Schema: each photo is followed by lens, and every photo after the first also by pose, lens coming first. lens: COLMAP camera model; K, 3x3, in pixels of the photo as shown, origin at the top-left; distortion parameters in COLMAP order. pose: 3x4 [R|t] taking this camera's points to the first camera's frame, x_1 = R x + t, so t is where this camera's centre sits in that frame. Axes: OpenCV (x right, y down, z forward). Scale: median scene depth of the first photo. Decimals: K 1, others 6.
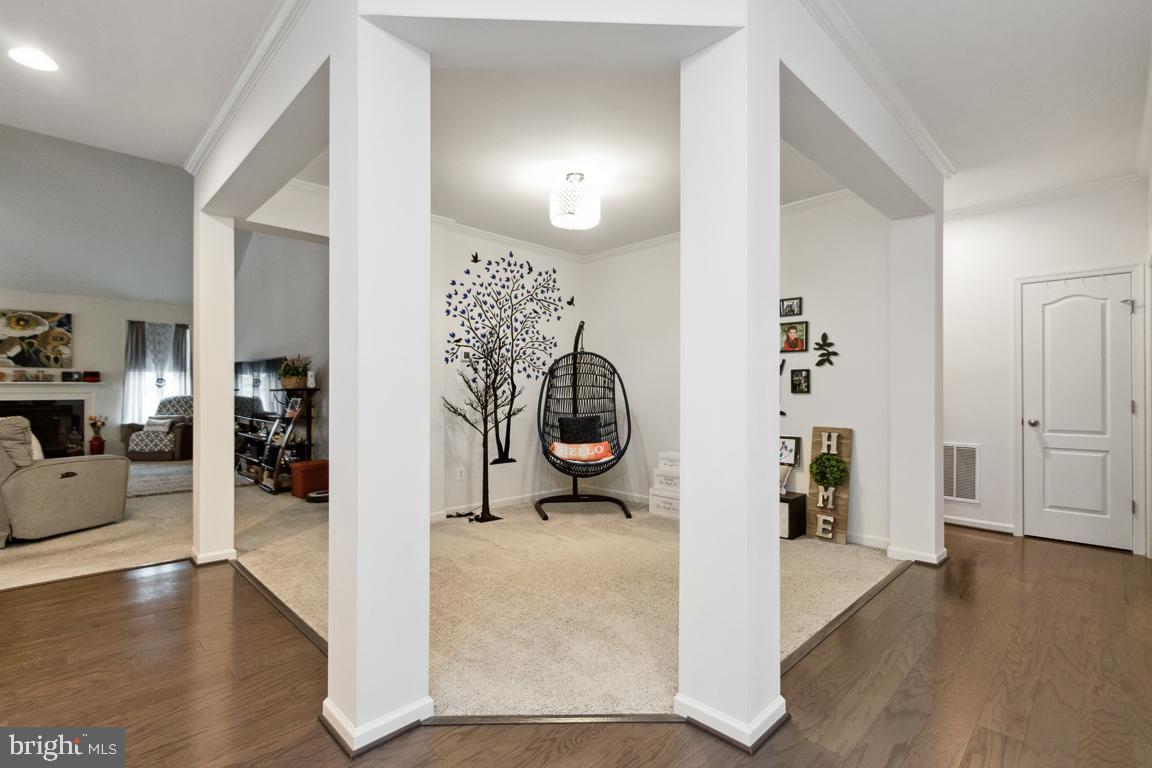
lens RADIAL K [[534.5, 0, 570.8], [0, 534.5, 388.1], [0, 0, 1]] dist [0.022999, -0.011423]
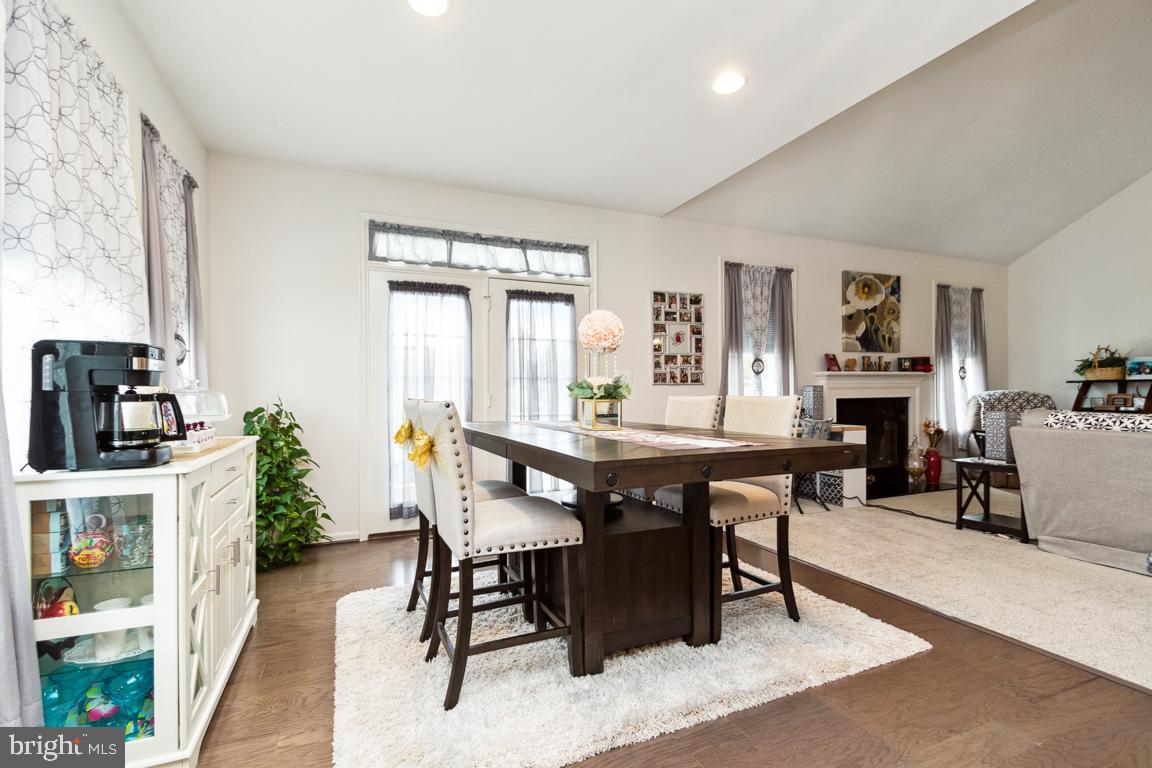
lens RADIAL K [[534.5, 0, 570.8], [0, 534.5, 388.1], [0, 0, 1]] dist [0.022999, -0.011423]
pose [[0.931433, -0.007884, -0.363828, -1.087491], [0.008074, 0.999967, -0.000999, 0.006804], [0.363824, -0.002007, 0.931466, 0.187153]]
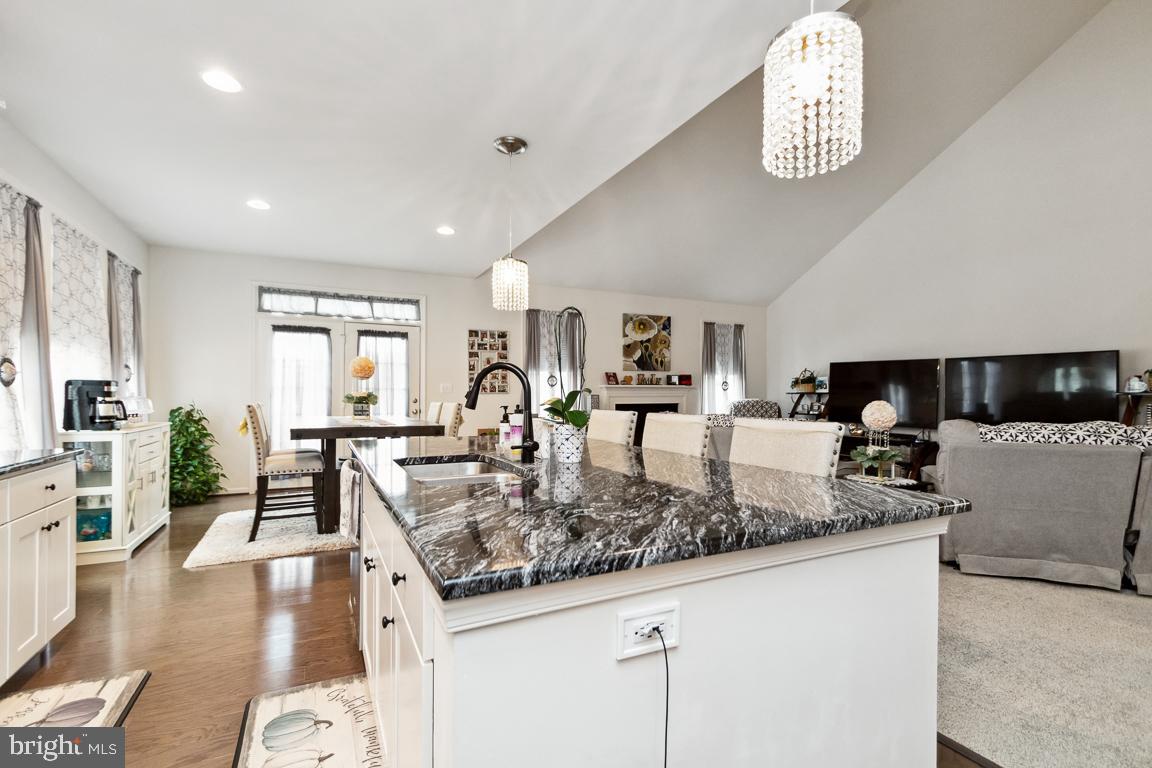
lens RADIAL K [[534.5, 0, 570.8], [0, 534.5, 388.1], [0, 0, 1]] dist [0.022999, -0.011423]
pose [[0.948226, 0.000205, -0.317596, -0.798557], [-0.001829, 0.999987, -0.004816, -0.001161], [0.317590, 0.005148, 0.948214, 0.011033]]
